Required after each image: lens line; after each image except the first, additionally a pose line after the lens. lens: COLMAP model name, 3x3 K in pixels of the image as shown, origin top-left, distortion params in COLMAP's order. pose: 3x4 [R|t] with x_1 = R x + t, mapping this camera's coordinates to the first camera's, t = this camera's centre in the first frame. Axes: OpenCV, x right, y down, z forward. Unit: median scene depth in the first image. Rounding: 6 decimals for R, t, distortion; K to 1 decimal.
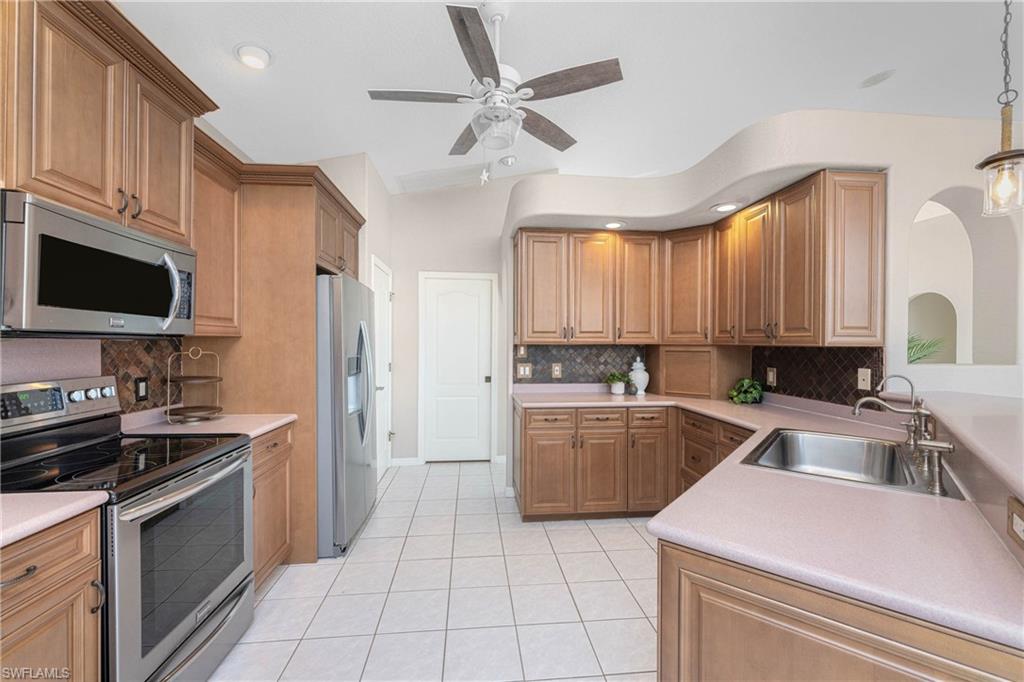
lens RADIAL K [[414.8, 0, 513.0], [0, 414.8, 344.6], [0, 0, 1]] dist [-0.000757, -0.000108]
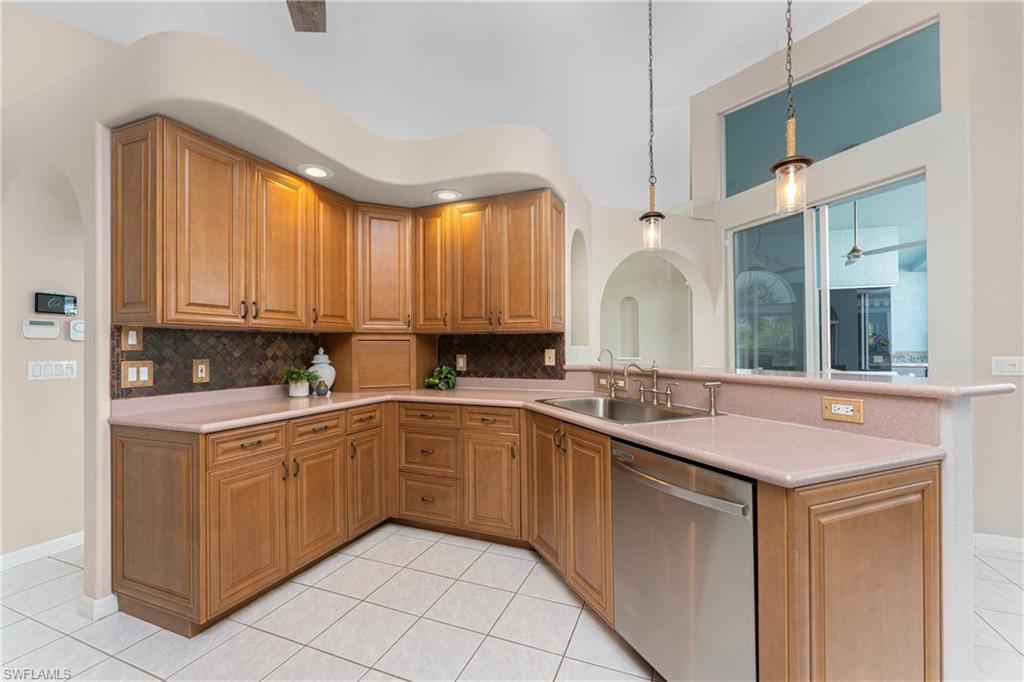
lens RADIAL K [[412.6, 0, 525.2], [0, 412.6, 346.2], [0, 0, 1]] dist [0.000421, -0.000028]
pose [[0.469422, -0.003567, 0.882967, -0.267576], [0.007172, 0.999974, 0.000226, 0.035912], [-0.882945, 0.006227, 0.469435, 0.345339]]
